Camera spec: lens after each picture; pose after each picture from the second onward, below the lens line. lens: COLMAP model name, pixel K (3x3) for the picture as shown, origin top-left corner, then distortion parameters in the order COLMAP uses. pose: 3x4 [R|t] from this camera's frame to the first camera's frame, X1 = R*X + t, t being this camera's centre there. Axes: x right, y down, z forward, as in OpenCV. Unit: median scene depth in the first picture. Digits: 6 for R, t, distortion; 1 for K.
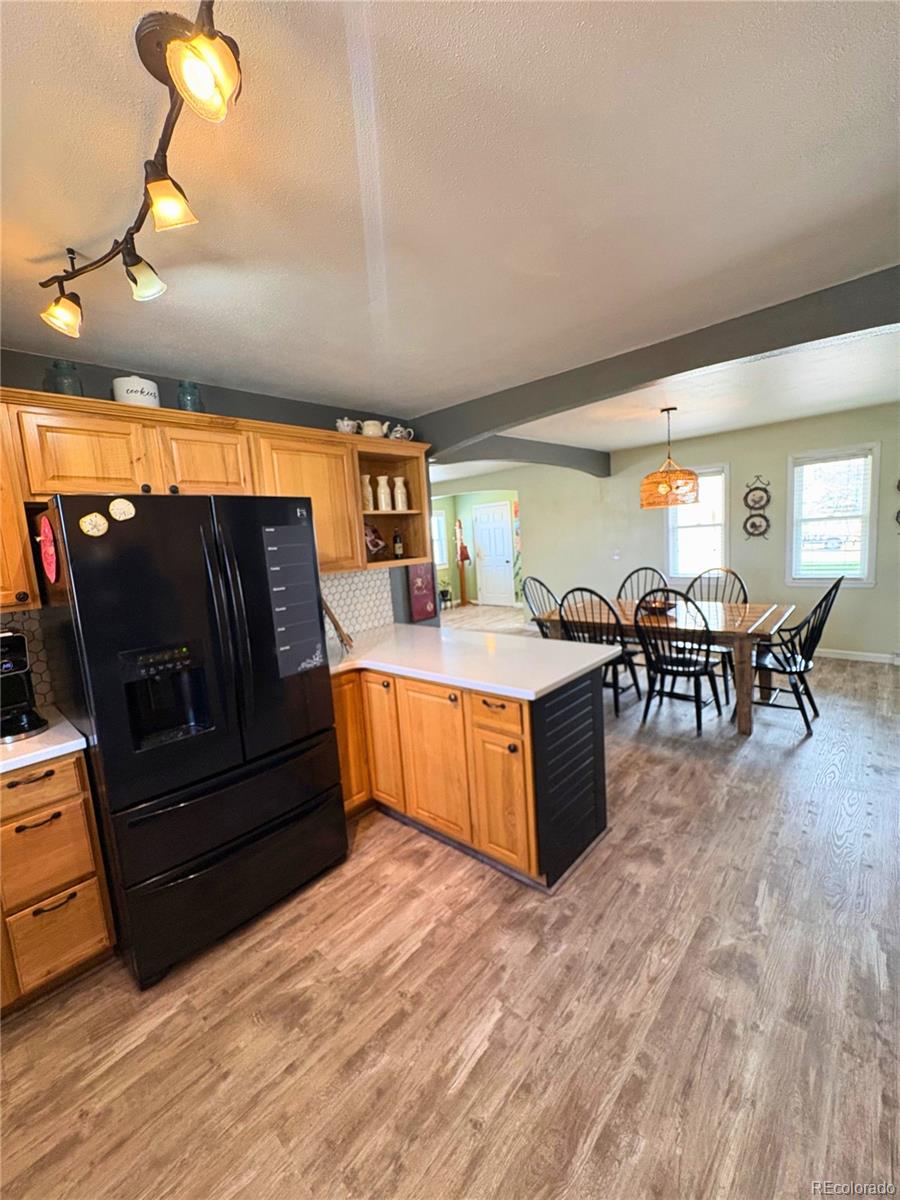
lens RADIAL K [[476.6, 0, 450.0], [0, 476.6, 600.0], [0, 0, 1]] dist [-0.001244, 0.000033]
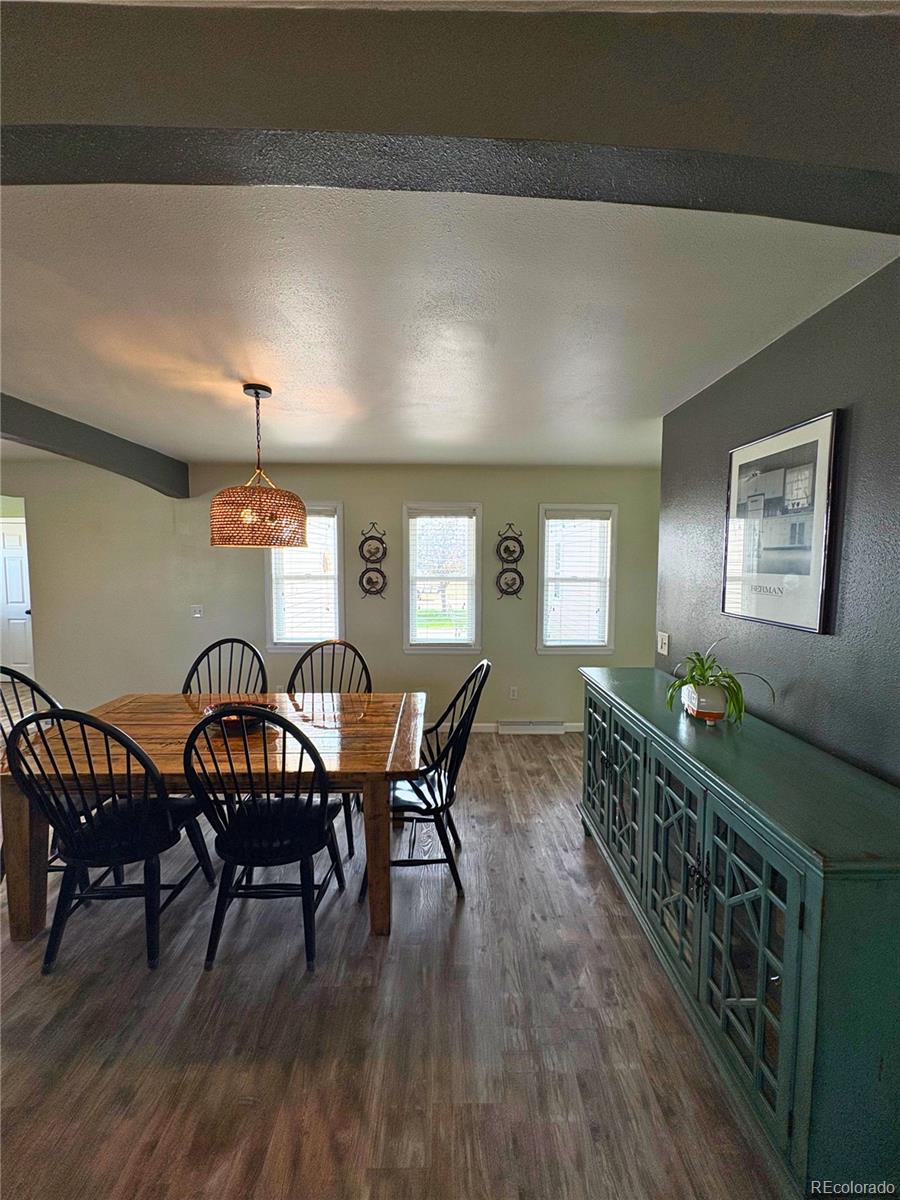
lens RADIAL K [[476.6, 0, 450.0], [0, 476.6, 600.0], [0, 0, 1]] dist [-0.001244, 0.000033]
pose [[0.723600, 0.024182, 0.689796, 0.191794], [0.034947, 0.996821, -0.071605, -0.068640], [-0.689335, 0.075920, 0.720454, 0.354406]]
